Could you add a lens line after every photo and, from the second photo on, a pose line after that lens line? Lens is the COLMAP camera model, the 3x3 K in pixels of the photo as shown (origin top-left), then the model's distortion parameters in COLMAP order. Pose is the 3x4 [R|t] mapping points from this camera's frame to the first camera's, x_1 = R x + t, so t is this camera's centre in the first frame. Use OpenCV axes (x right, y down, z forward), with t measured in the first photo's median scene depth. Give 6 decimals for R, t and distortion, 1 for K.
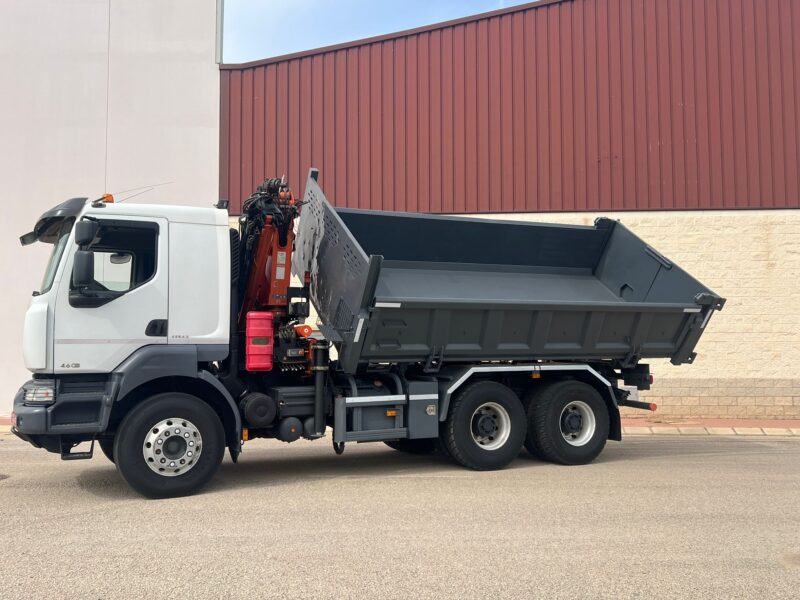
lens RADIAL K [[741.9, 0, 402.7], [0, 741.9, 302.4], [0, 0, 1]] dist [0.071399, -0.117047]
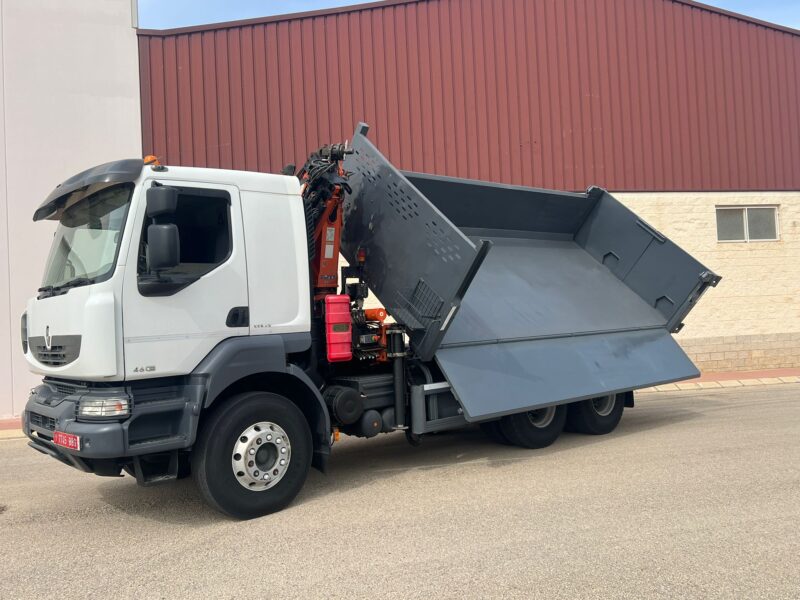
lens RADIAL K [[670.4, 0, 402.4], [0, 670.4, 301.9], [0, 0, 1]] dist [0.067247, -0.094333]
pose [[0.966941, -0.033234, 0.252827, -0.312874], [0.025467, 0.999100, 0.033932, -0.003683], [-0.253727, -0.026372, 0.966916, 0.203552]]
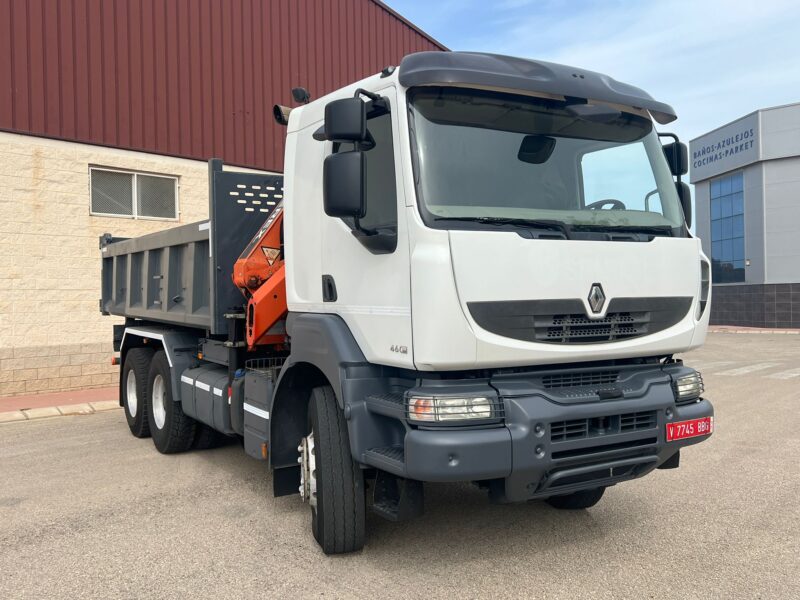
lens RADIAL K [[756.8, 0, 397.1], [0, 756.8, 294.5], [0, 0, 1]] dist [0.114344, -0.191747]
pose [[-0.101732, 0.007585, 0.994783, -1.003377], [-0.056973, 0.998285, -0.013438, 0.058801], [-0.993179, -0.058043, -0.101125, 1.165644]]
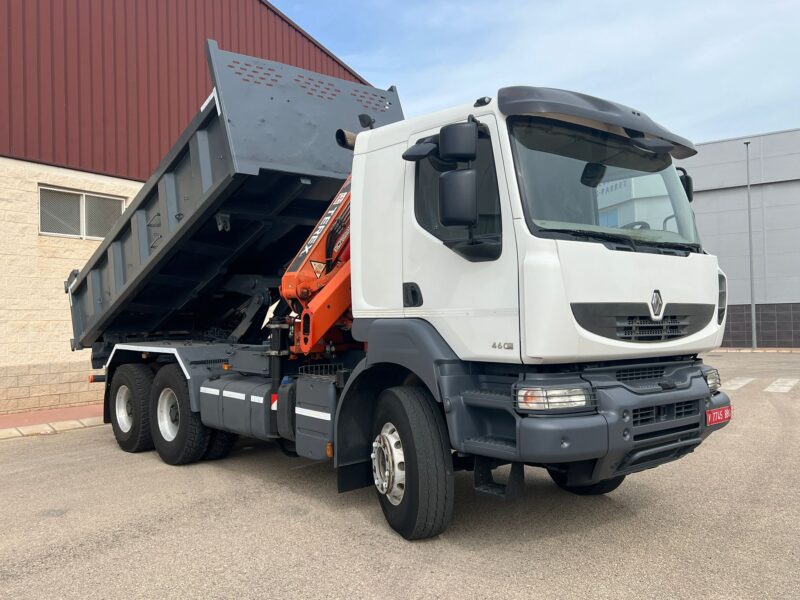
lens RADIAL K [[726.3, 0, 402.7], [0, 726.3, 298.3], [0, 0, 1]] dist [0.098826, -0.148240]
pose [[-0.264081, 0.037862, 0.963757, -1.007373], [-0.050398, 0.997322, -0.052990, 0.084268], [-0.963183, -0.062566, -0.261466, 1.326524]]
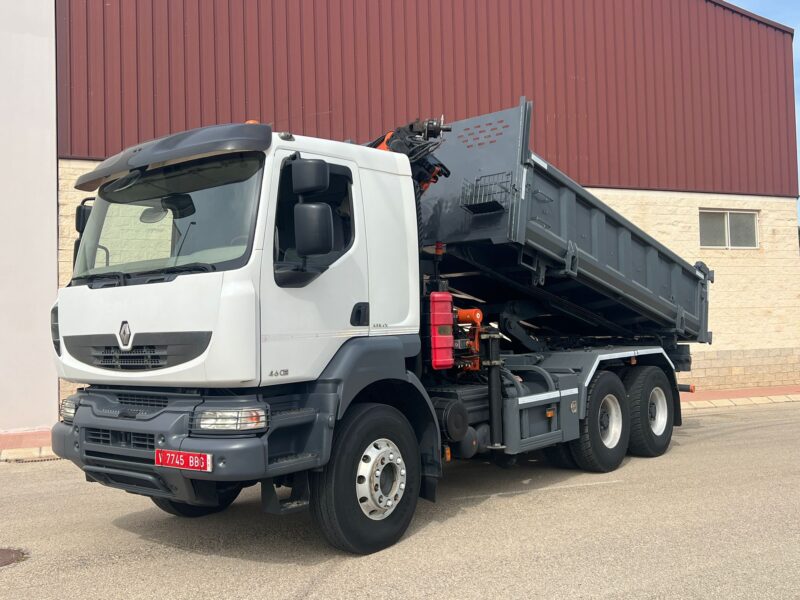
lens RADIAL K [[802.5, 0, 400.5], [0, 802.5, 293.5], [0, 0, 1]] dist [0.137268, -0.325119]
pose [[0.907124, -0.001482, 0.420861, -0.568616], [-0.007318, 0.999787, 0.019293, -0.001833], [-0.420800, -0.020580, 0.906920, 0.259904]]
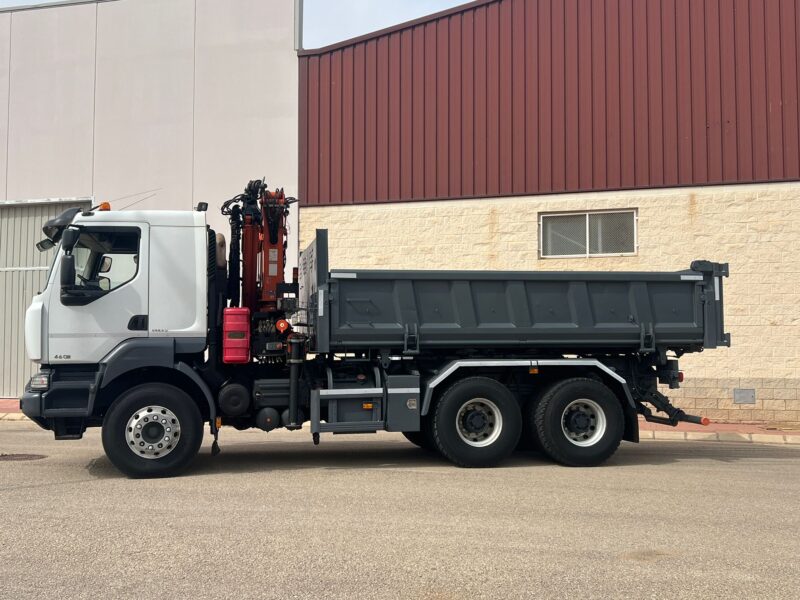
lens RADIAL K [[855.9, 0, 404.0], [0, 855.9, 294.6], [0, 0, 1]] dist [0.113294, -0.241107]
pose [[0.970119, -0.011342, -0.242365, 0.330018], [0.012927, 0.999904, 0.004953, -0.008869], [0.242286, -0.007938, 0.970172, -0.128055]]
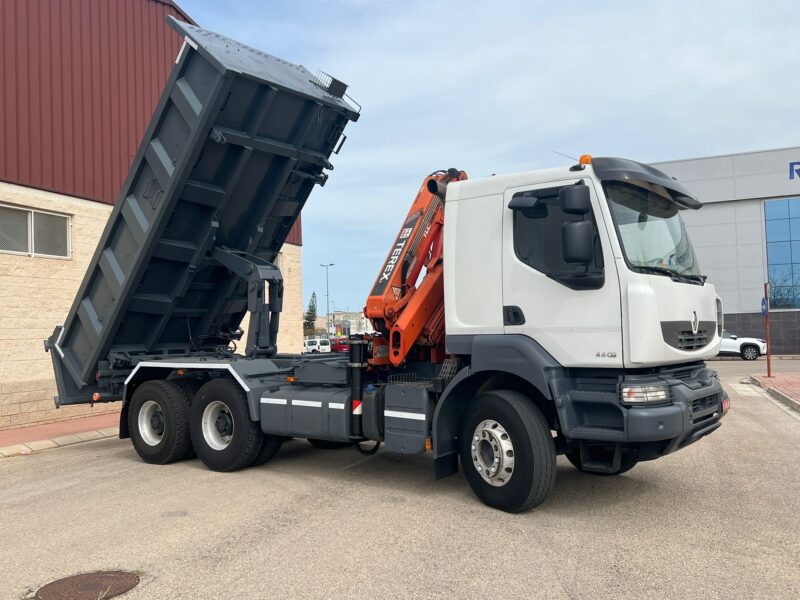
lens RADIAL K [[725.6, 0, 400.7], [0, 725.6, 290.5], [0, 0, 1]] dist [0.119193, -0.202284]
pose [[-0.459009, 0.064878, 0.886059, -1.048358], [-0.034006, 0.995316, -0.090494, 0.095718], [-0.887780, -0.071668, -0.454653, 1.617079]]
